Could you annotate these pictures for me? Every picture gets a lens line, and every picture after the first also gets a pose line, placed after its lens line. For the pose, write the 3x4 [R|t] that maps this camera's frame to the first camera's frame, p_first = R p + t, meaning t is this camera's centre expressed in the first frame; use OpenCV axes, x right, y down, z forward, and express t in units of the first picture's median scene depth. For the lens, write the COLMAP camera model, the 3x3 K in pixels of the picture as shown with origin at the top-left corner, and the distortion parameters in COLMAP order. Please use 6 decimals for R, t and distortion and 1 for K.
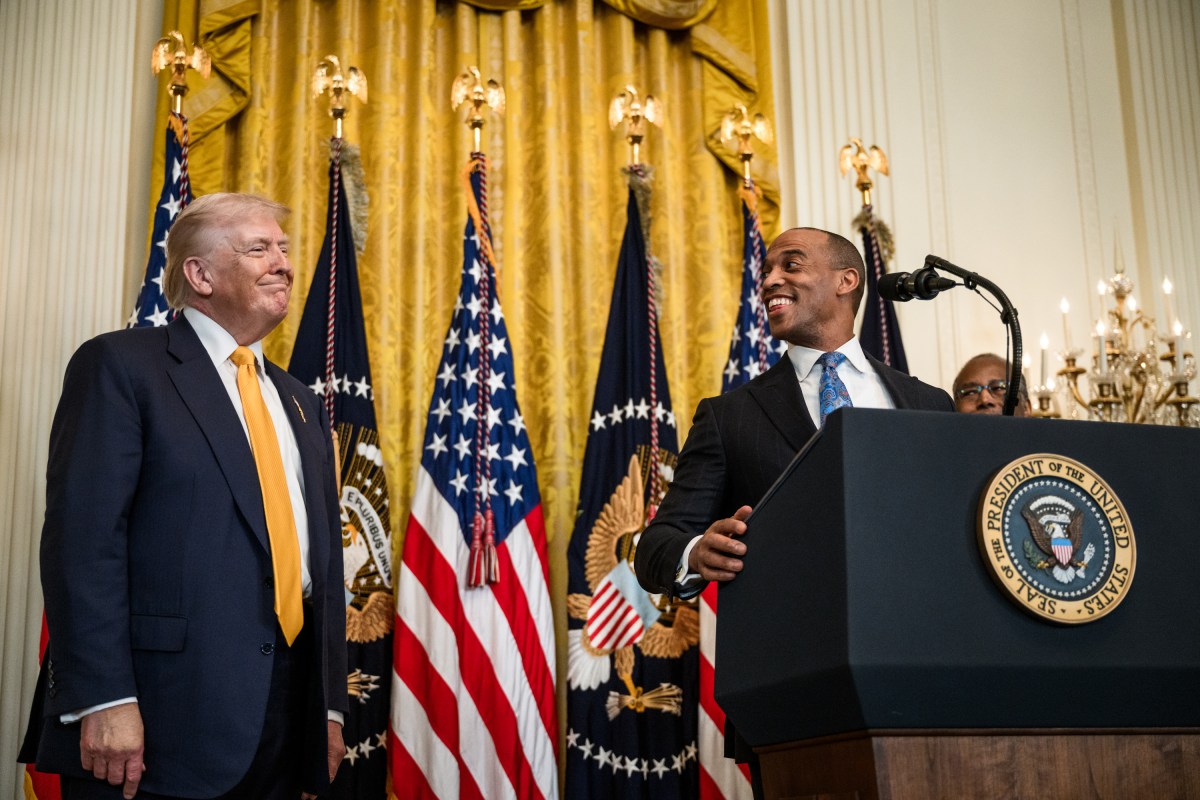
lens RADIAL K [[1736.2, 0, 600.0], [0, 1736.2, 400.0], [0, 0, 1]] dist [-0.001340, -0.011769]
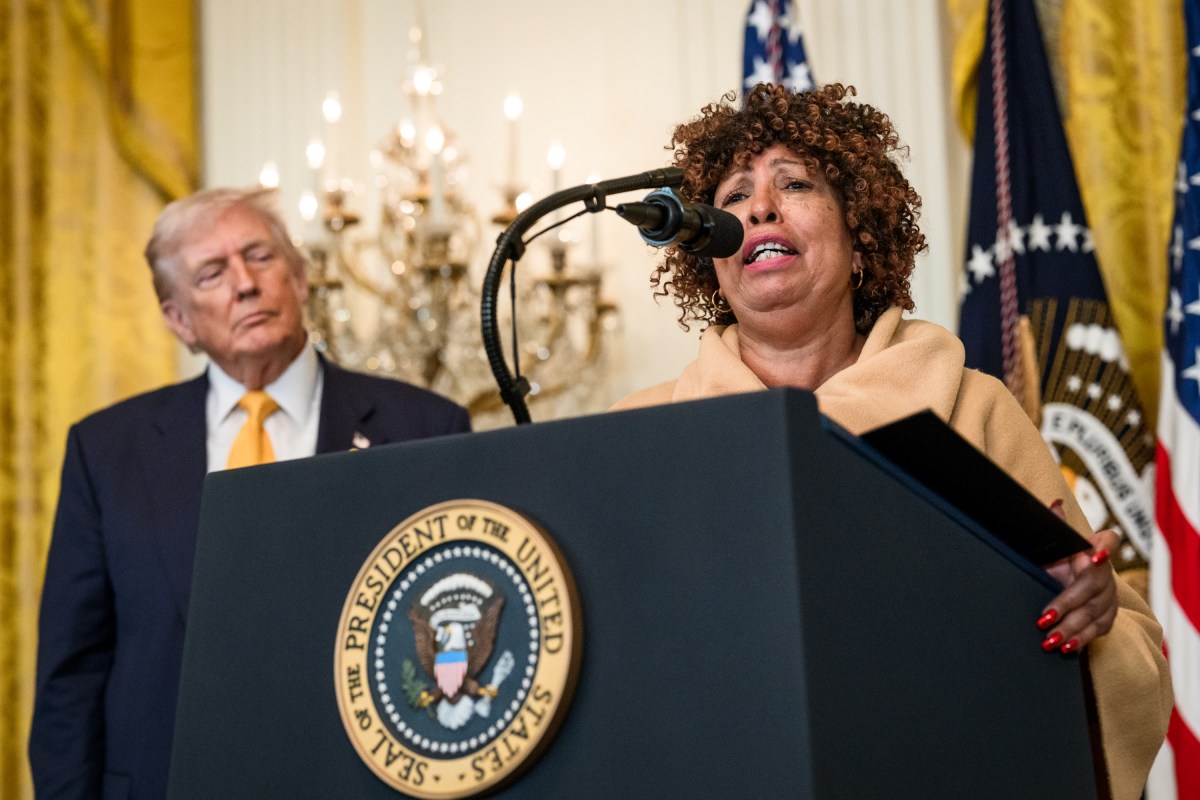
lens RADIAL K [[3100.0, 0, 600.0], [0, 3100.0, 400.0], [0, 0, 1]] dist [-0.002459, -0.101885]
pose [[0.579963, -0.124161, -0.805125, 0.620949], [0.228177, 0.973516, 0.014236, -0.003086], [0.782035, -0.191967, 0.592934, 0.237634]]
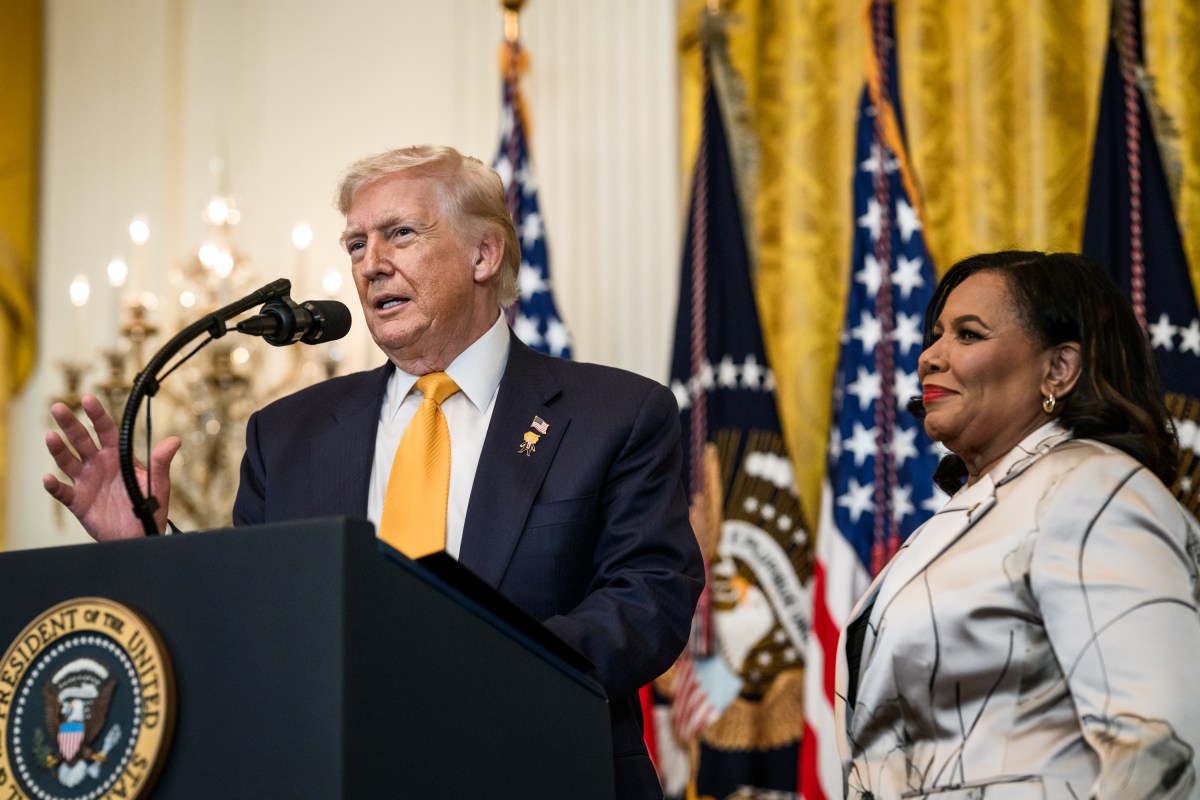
lens RADIAL K [[2917.0, 0, 600.0], [0, 2917.0, 400.0], [0, 0, 1]] dist [-0.030769, 0.060758]
pose [[0.609756, -0.122722, -0.783031, 0.726179], [0.188650, 0.982019, -0.007005, 0.000046], [0.769811, -0.143448, 0.621943, 0.243590]]
